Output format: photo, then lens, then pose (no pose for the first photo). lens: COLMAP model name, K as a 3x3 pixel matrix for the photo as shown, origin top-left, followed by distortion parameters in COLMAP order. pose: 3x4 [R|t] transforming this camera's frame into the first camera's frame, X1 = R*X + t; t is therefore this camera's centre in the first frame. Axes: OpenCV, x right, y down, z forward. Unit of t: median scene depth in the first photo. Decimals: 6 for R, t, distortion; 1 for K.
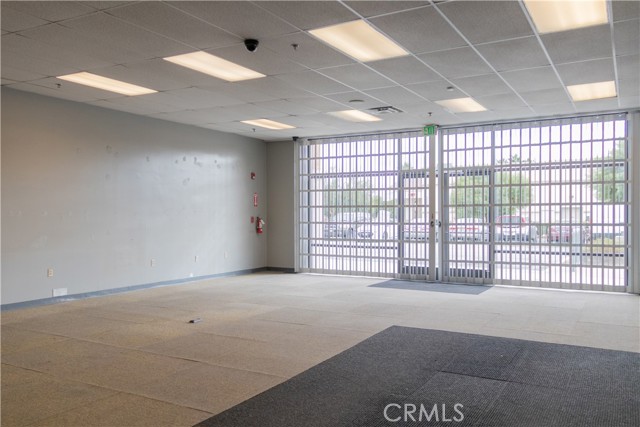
lens RADIAL K [[524.3, 0, 320.0], [0, 524.3, 213.5], [0, 0, 1]] dist [0.000825, 0.003272]
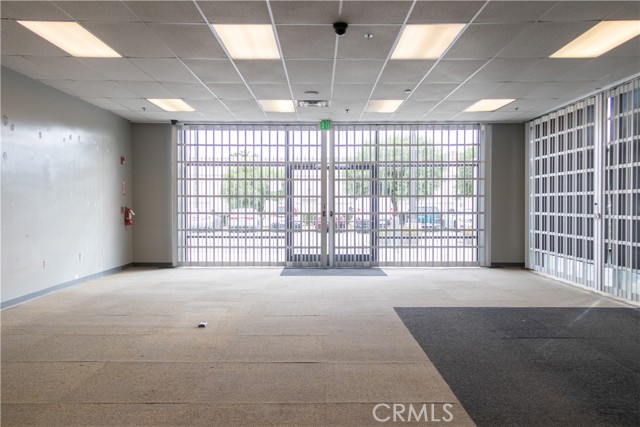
lens RADIAL K [[512.2, 0, 320.0], [0, 512.2, 213.5], [0, 0, 1]] dist [0.005522, 0.000937]
pose [[0.869546, -0.005973, 0.493815, -0.303838], [-0.002599, 0.999858, 0.016670, 0.002542], [-0.493845, -0.015778, 0.869407, 0.097900]]
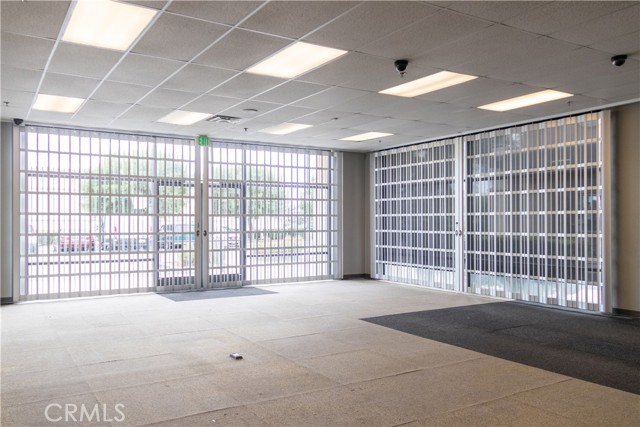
lens RADIAL K [[512.2, 0, 320.0], [0, 512.2, 213.5], [0, 0, 1]] dist [0.005522, 0.000937]
pose [[0.480220, 0.017476, 0.876974, -0.535848], [-0.000628, 0.999808, -0.019580, 0.001579], [-0.877148, 0.008852, 0.480139, 0.313480]]
